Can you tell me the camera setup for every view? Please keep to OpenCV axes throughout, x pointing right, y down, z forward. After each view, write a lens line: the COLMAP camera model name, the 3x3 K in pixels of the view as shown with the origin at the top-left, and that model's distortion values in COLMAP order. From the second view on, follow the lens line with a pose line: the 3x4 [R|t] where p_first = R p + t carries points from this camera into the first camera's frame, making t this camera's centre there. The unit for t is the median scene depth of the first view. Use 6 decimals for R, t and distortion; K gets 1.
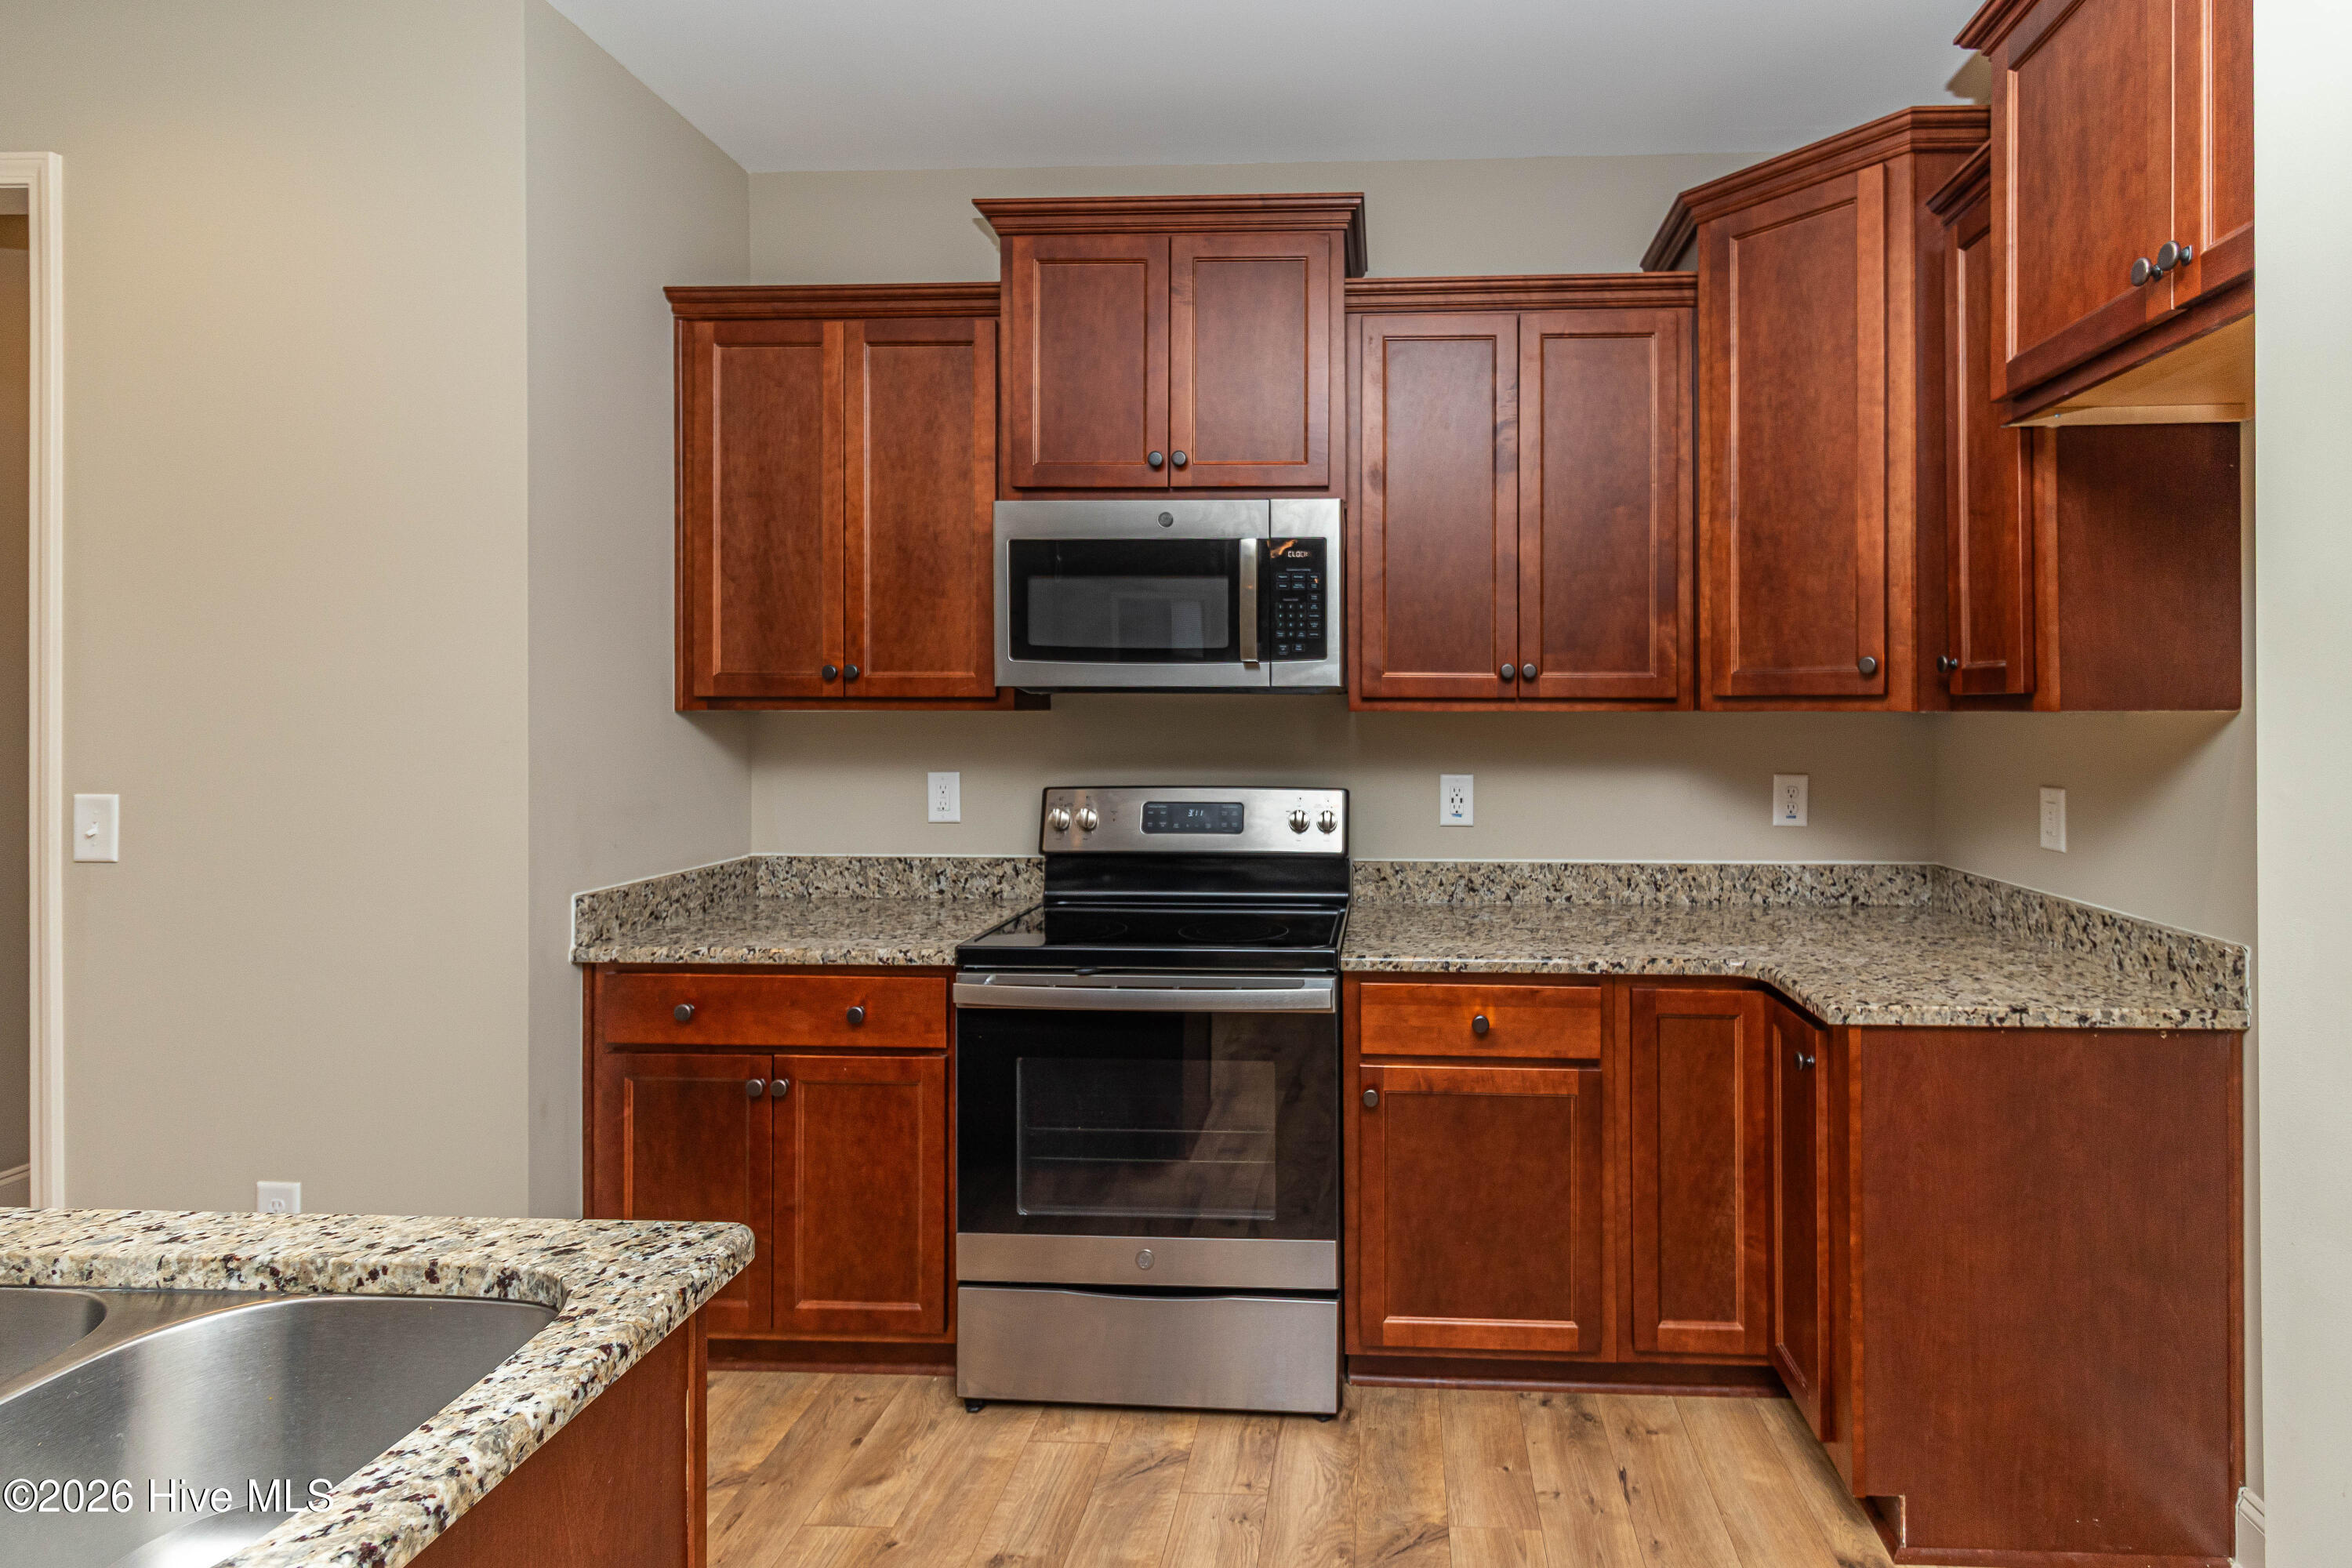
lens RADIAL K [[1127.4, 0, 1318.7], [0, 1127.4, 732.7], [0, 0, 1]] dist [0.001652, 0.001156]
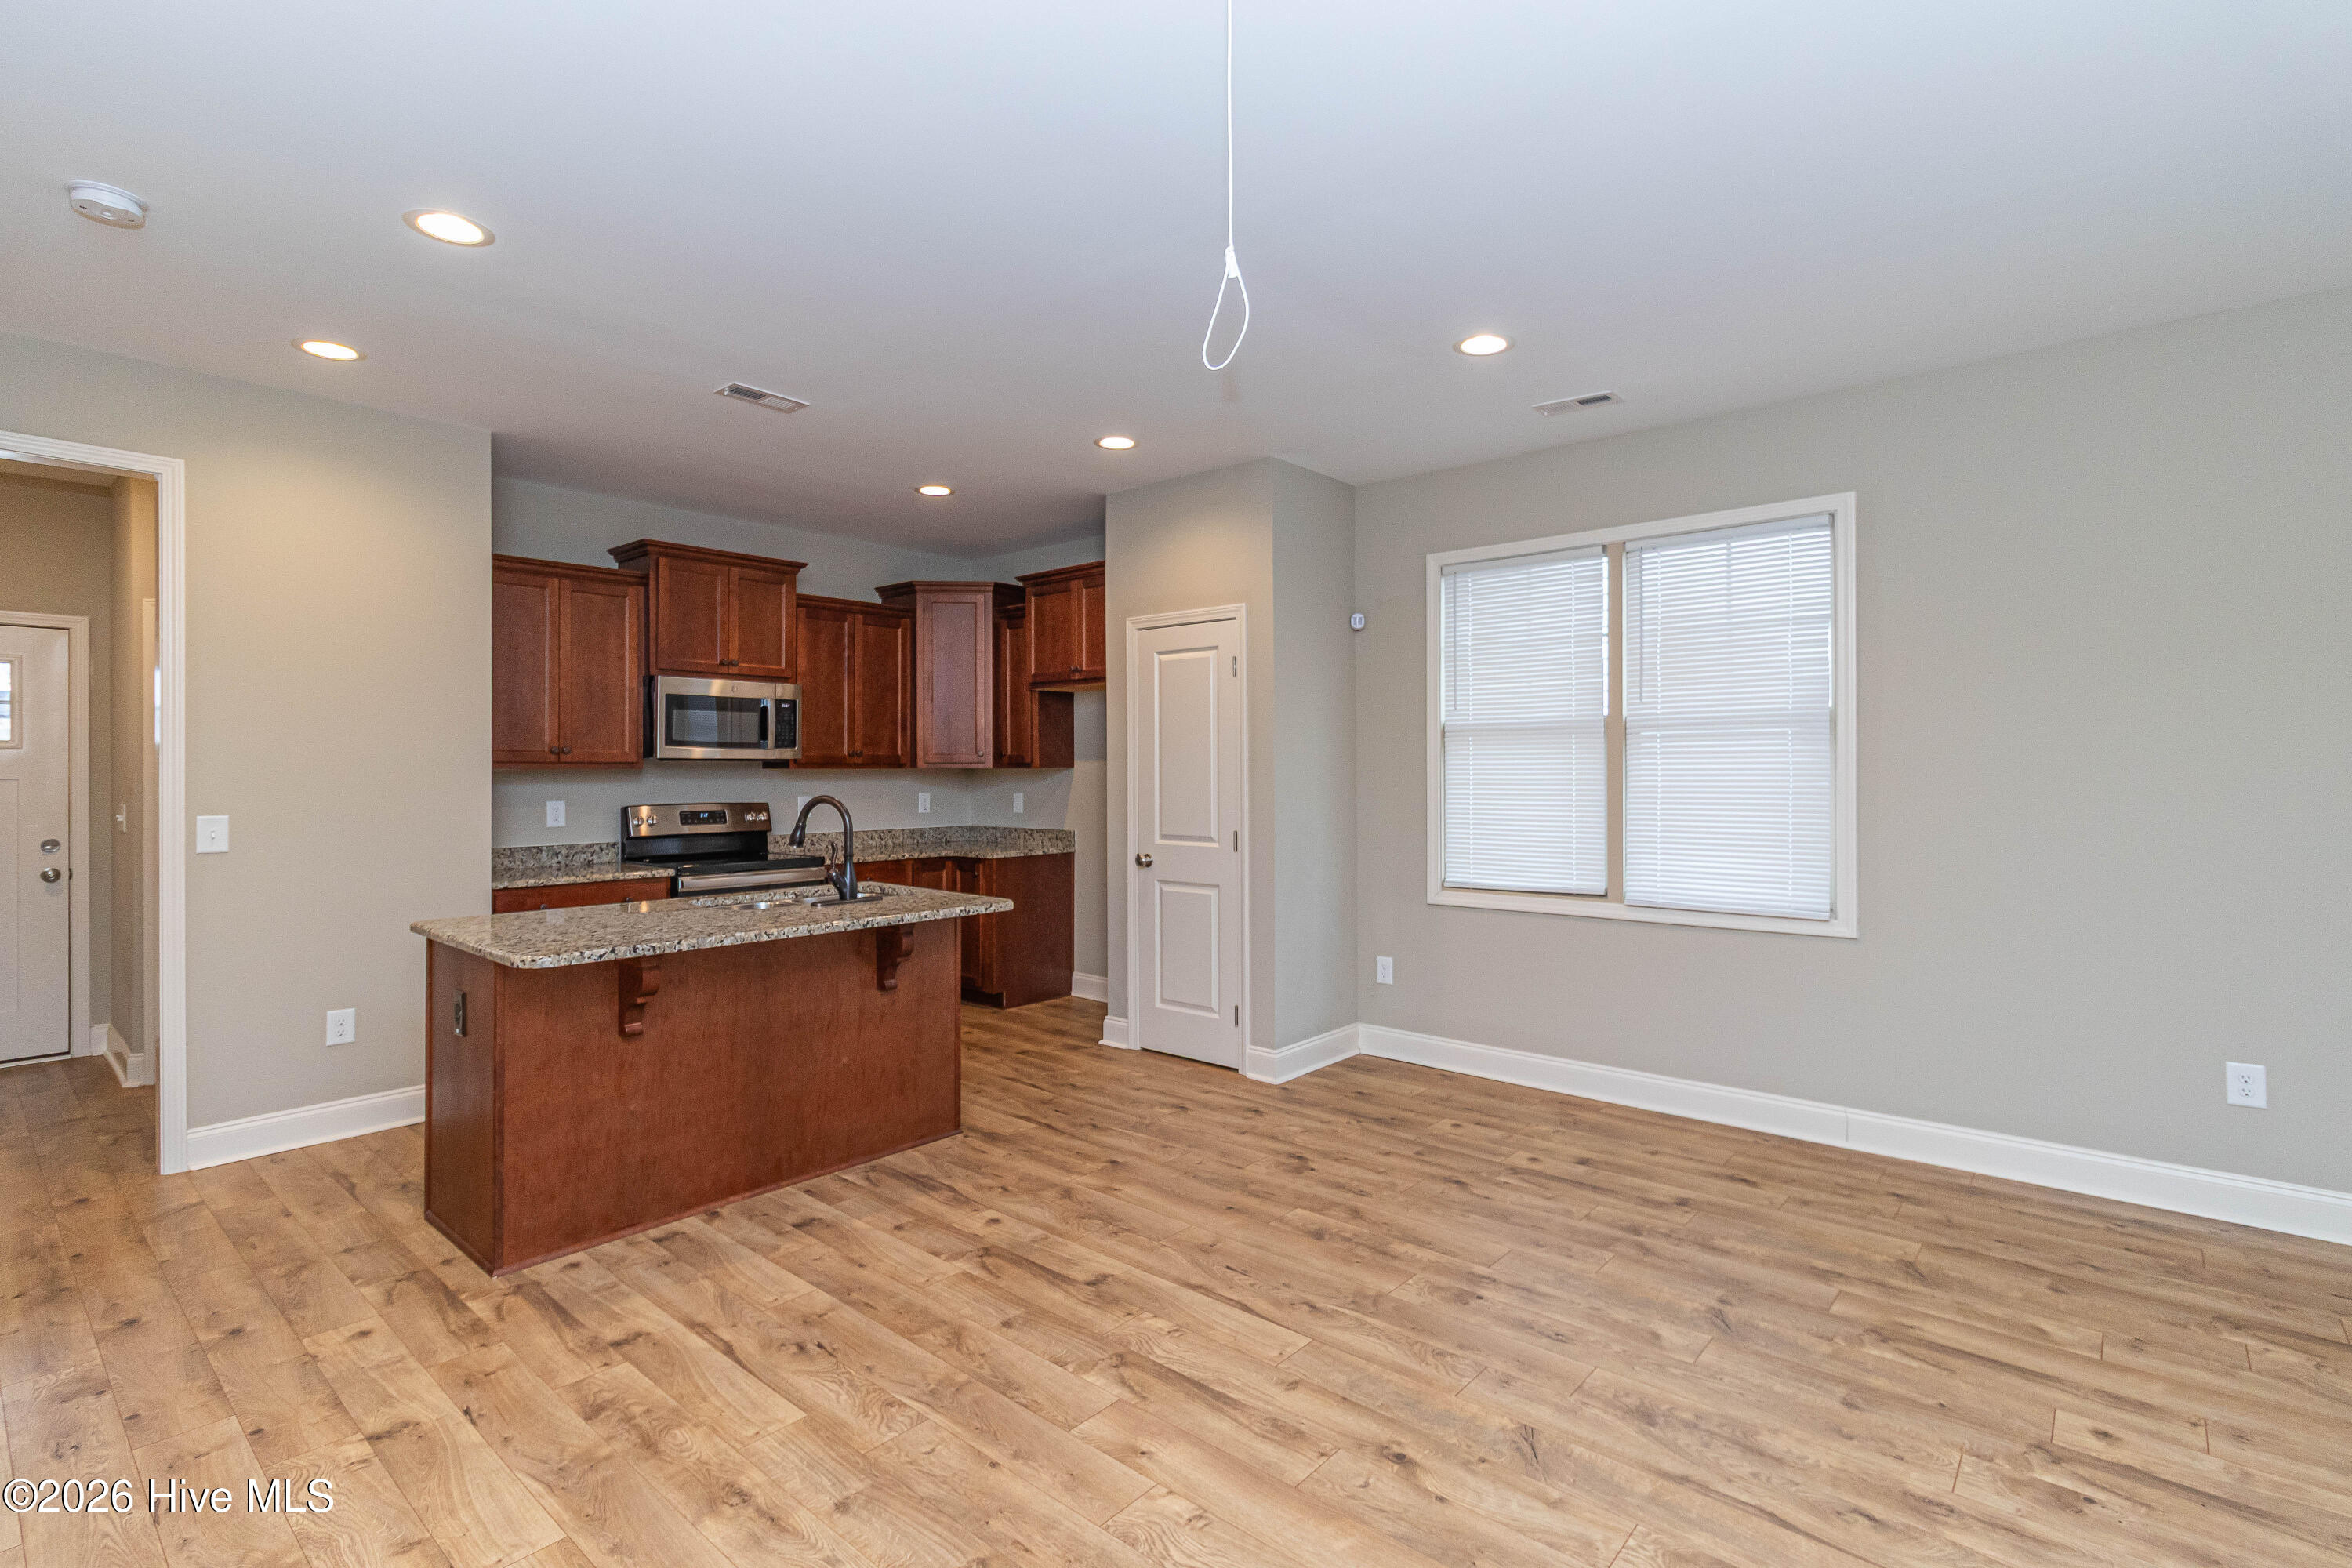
lens RADIAL K [[1127.4, 0, 1247.8], [0, 1127.4, 765.1], [0, 0, 1]] dist [0.001652, 0.001156]
pose [[0.587015, 0.002528, 0.809572, -1.451731], [0.015776, 0.999770, -0.014561, 0.025386], [-0.809423, 0.021320, 0.586840, -1.307584]]
